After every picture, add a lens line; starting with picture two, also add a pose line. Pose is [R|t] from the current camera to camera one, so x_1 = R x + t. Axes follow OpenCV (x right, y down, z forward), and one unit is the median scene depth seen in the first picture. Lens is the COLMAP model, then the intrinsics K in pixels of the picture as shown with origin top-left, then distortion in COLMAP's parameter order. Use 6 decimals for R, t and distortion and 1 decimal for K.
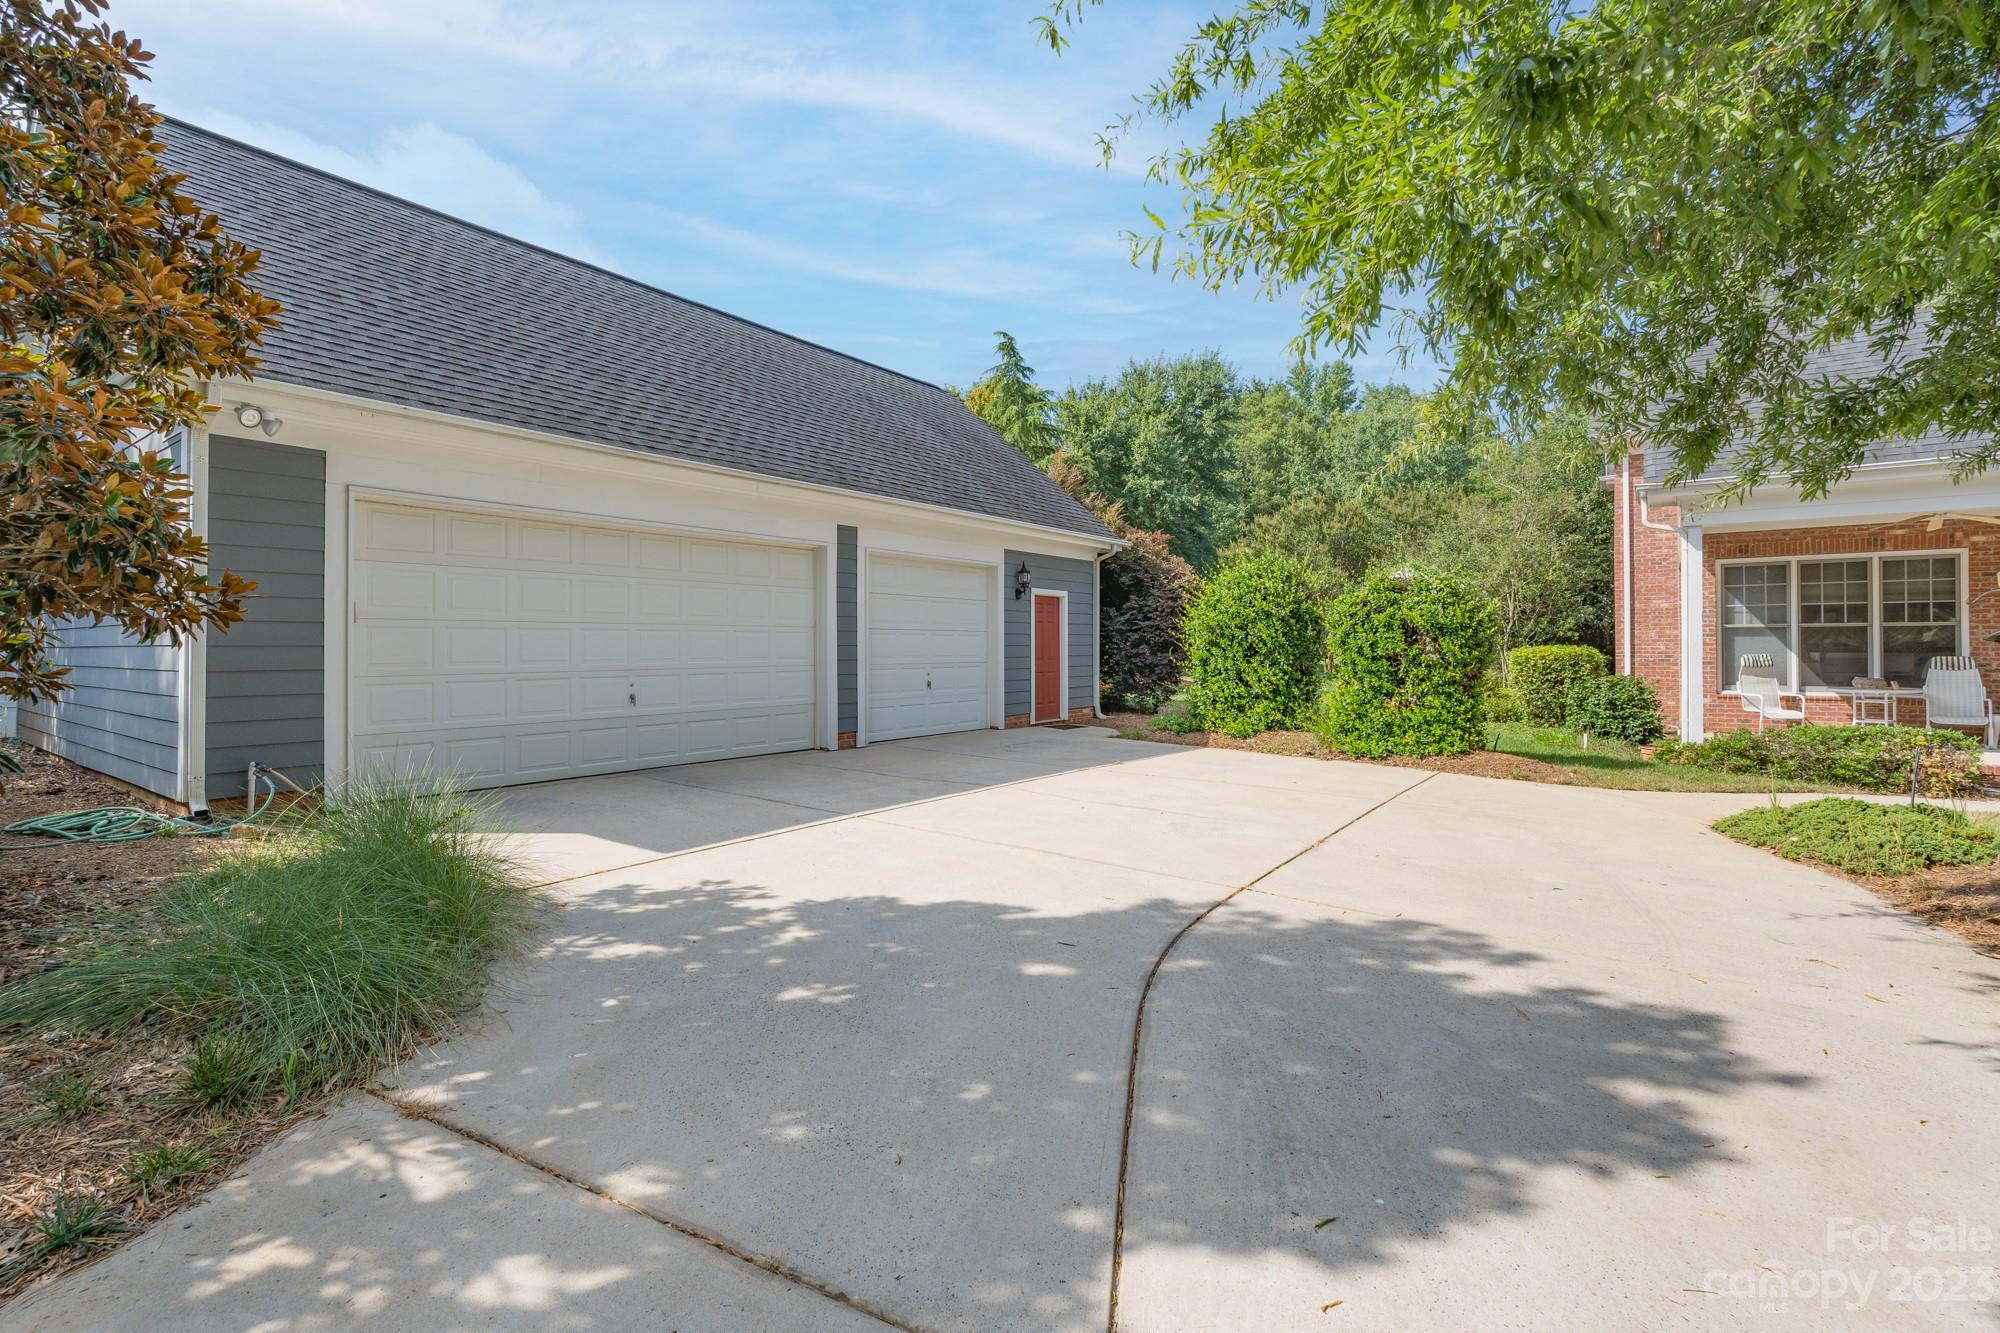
lens RADIAL K [[915.3, 0, 1004.2], [0, 915.3, 658.7], [0, 0, 1]] dist [0.001138, 0.000013]
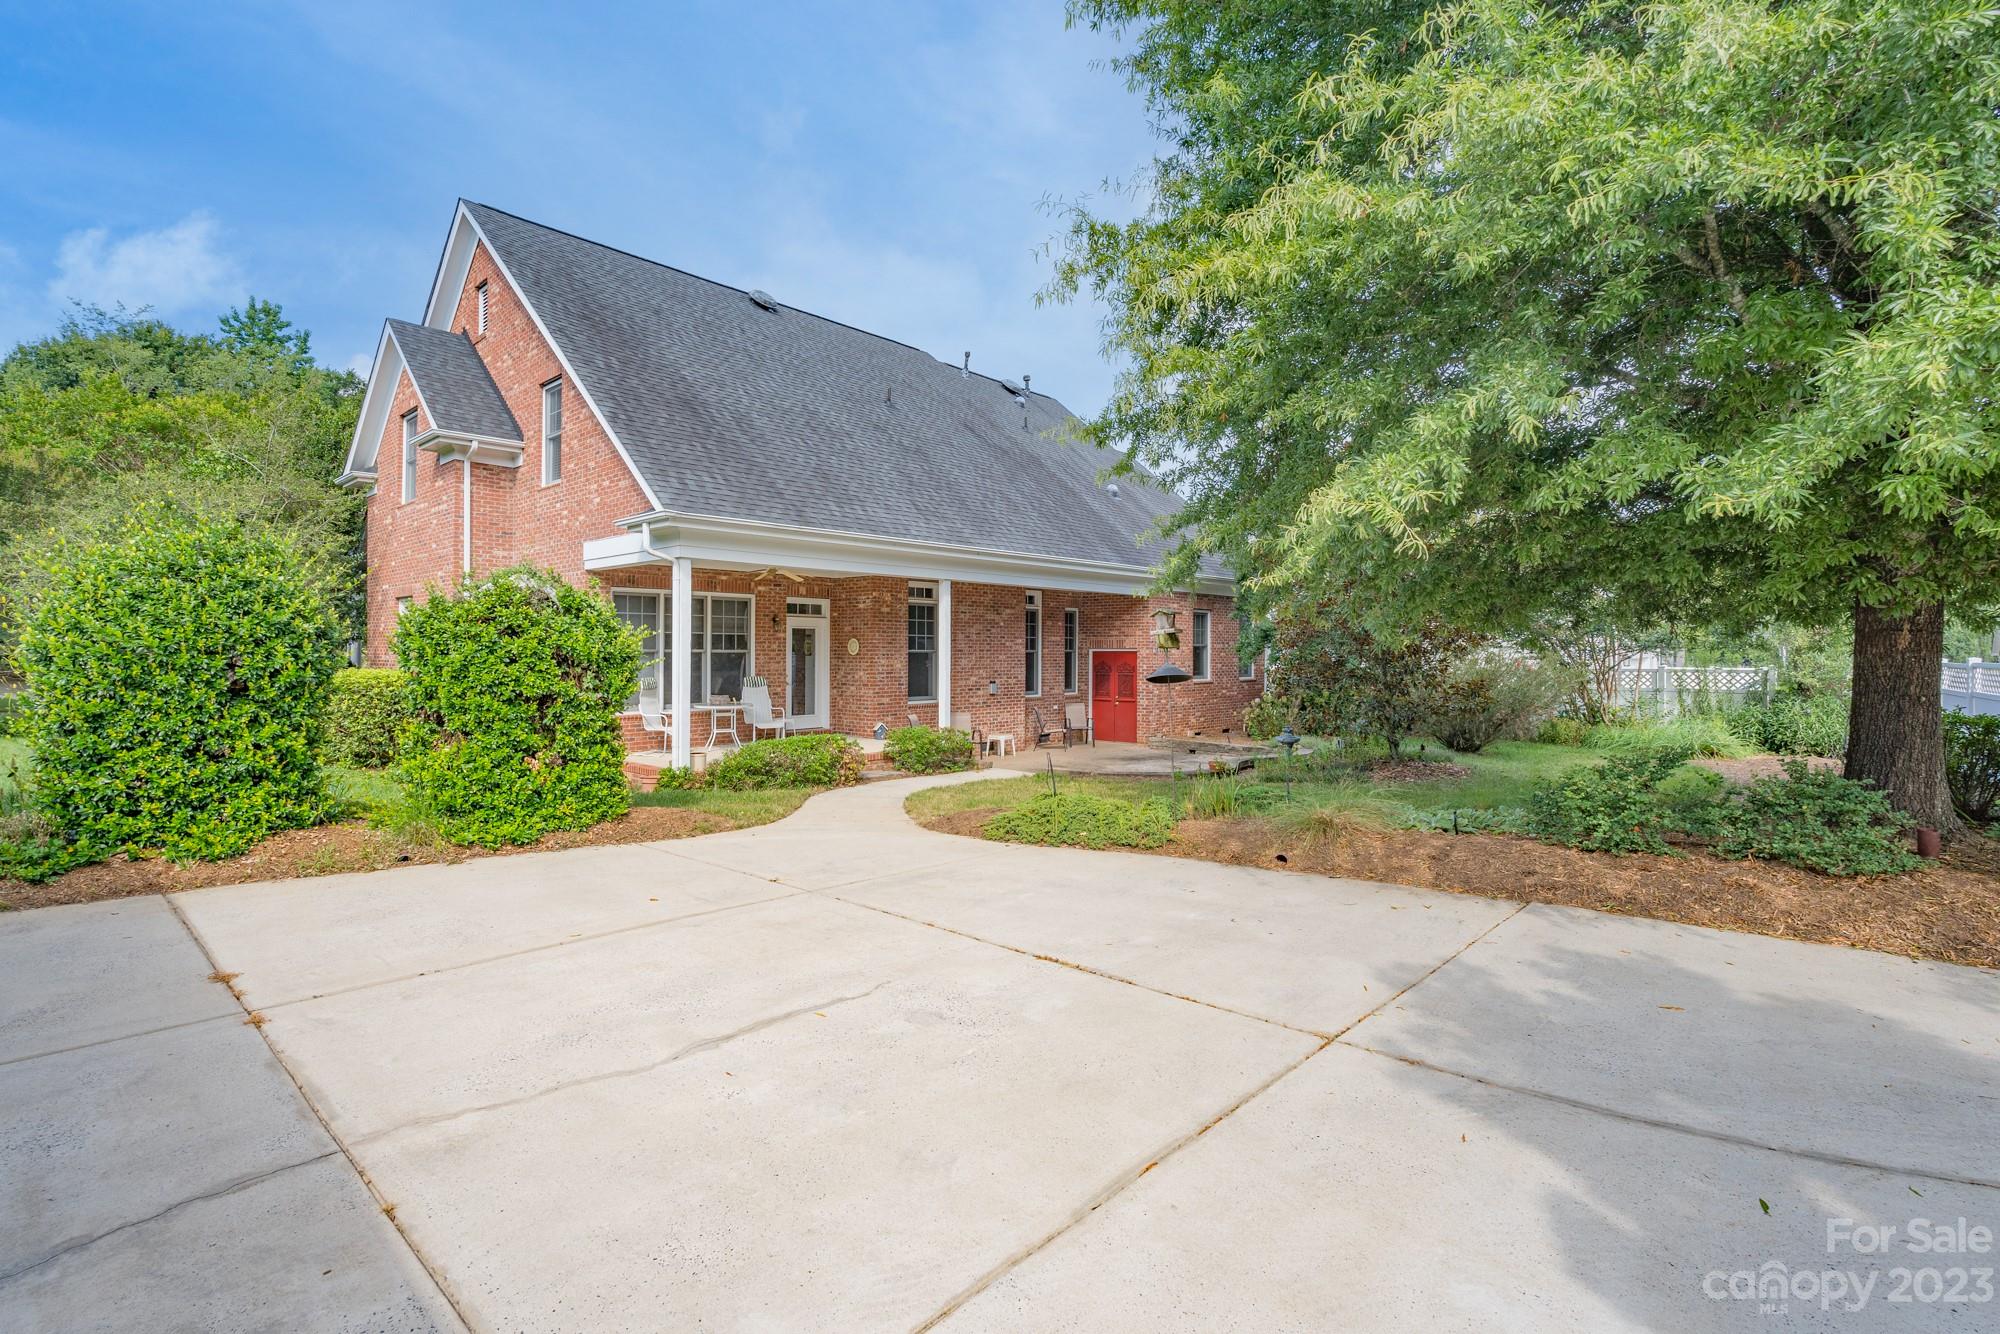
lens RADIAL K [[915.3, 0, 1004.3], [0, 915.3, 651.3], [0, 0, 1]] dist [0.001138, 0.000013]
pose [[0.100243, 0.003698, 0.994956, -0.249427], [0.015812, 0.999861, -0.005309, -0.027975], [-0.994837, 0.016265, 0.100170, 0.555187]]
